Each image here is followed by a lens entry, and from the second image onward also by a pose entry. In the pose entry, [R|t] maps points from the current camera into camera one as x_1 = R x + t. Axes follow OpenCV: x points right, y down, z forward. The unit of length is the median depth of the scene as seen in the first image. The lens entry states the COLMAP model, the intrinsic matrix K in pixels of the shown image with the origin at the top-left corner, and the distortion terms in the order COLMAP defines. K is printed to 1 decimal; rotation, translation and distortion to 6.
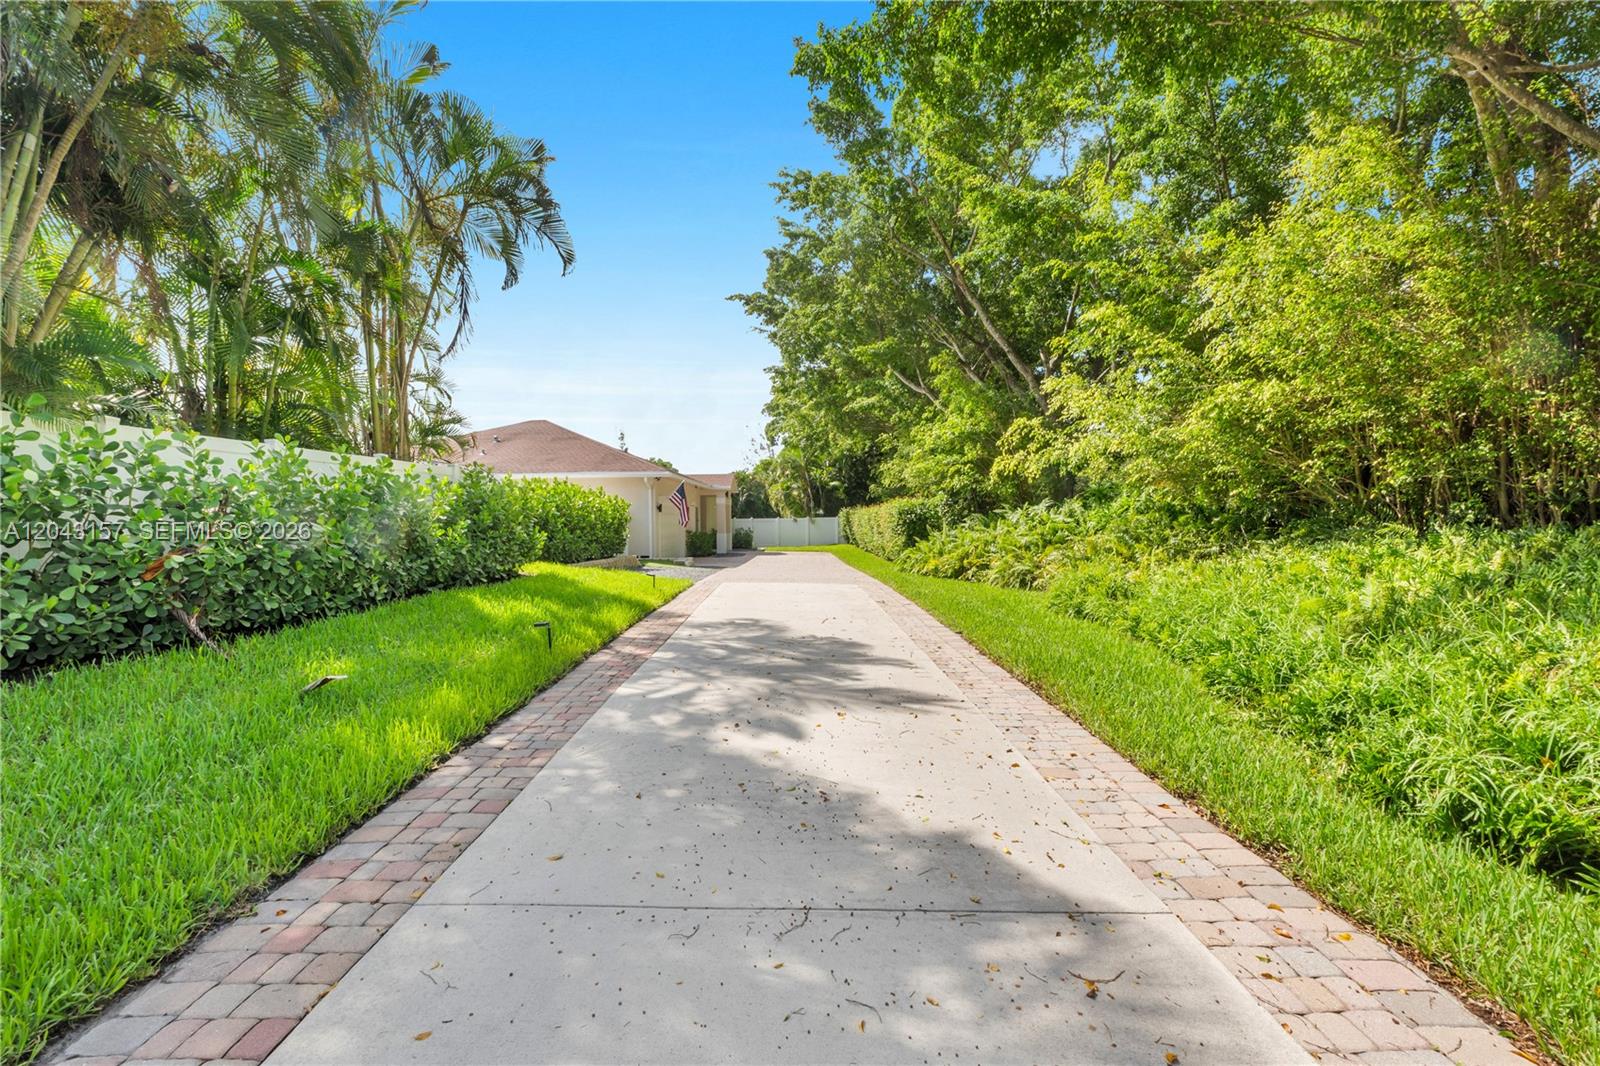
lens RADIAL K [[675.3, 0, 795.6], [0, 675.3, 527.9], [0, 0, 1]] dist [-0.008208, -0.000452]
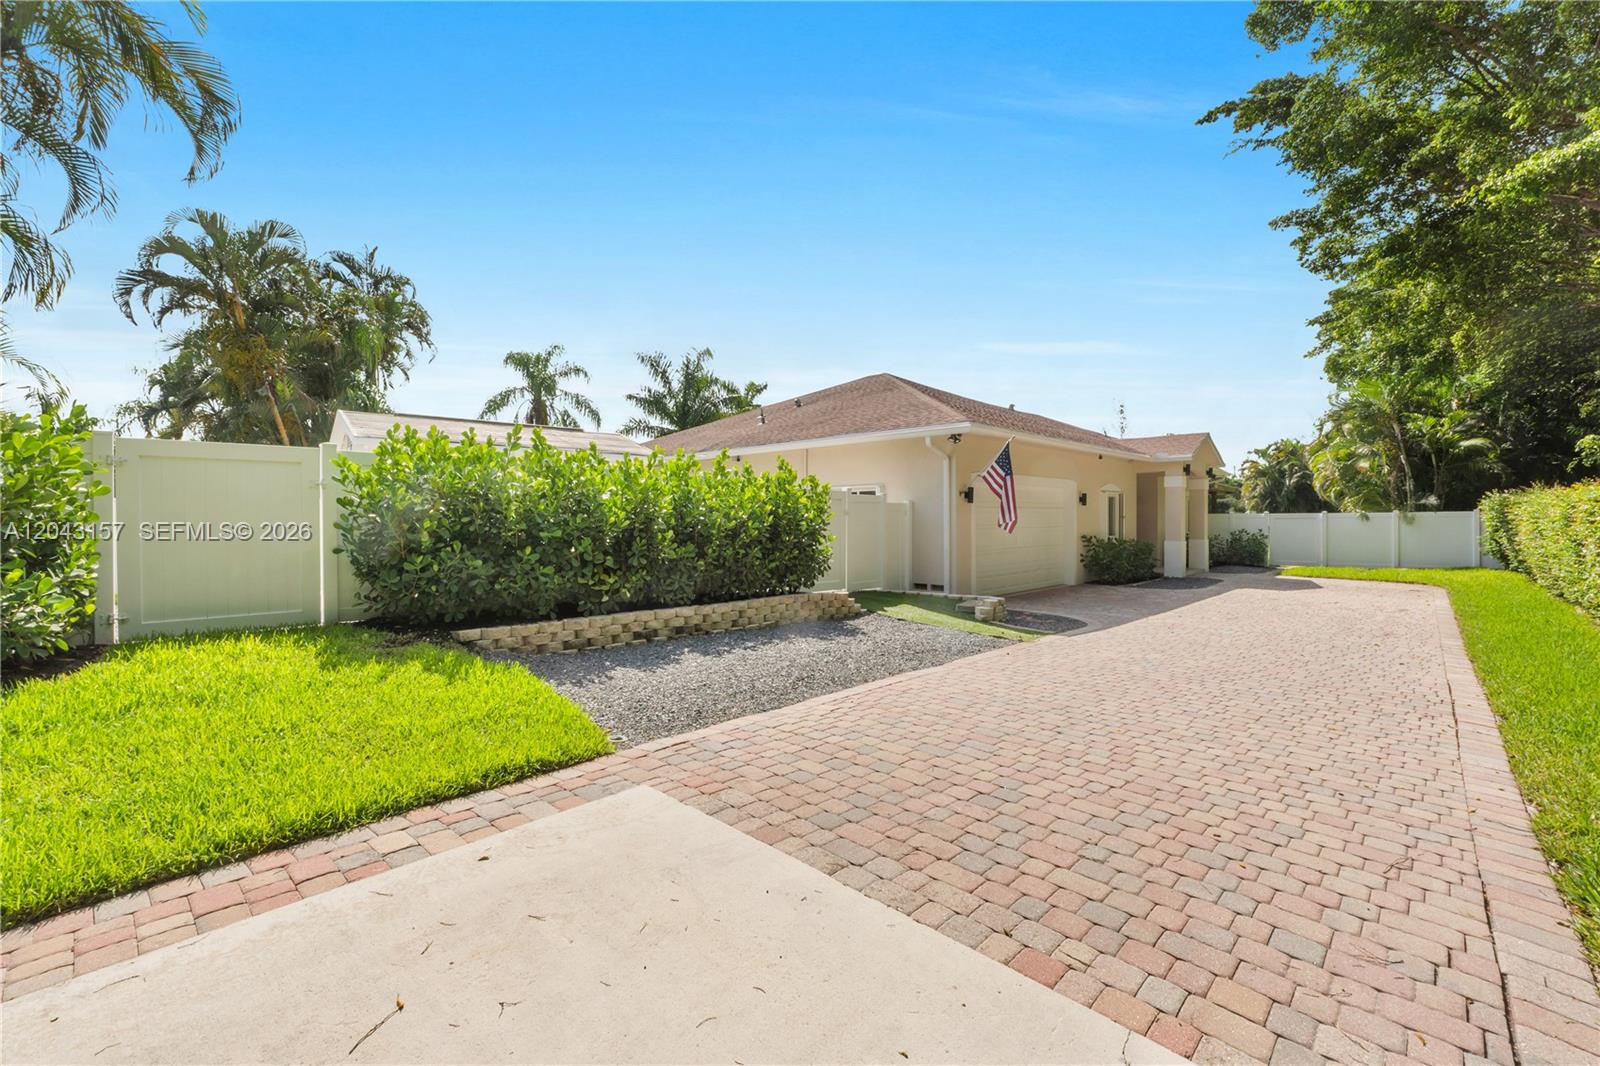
lens RADIAL K [[675.3, 0, 805.8], [0, 675.3, 523.0], [0, 0, 1]] dist [-0.008208, -0.000452]
pose [[0.728453, 0.013135, -0.684970, 0.040290], [-0.010334, 0.999913, 0.008184, -0.006596], [0.685018, 0.001117, 0.728525, 0.328463]]
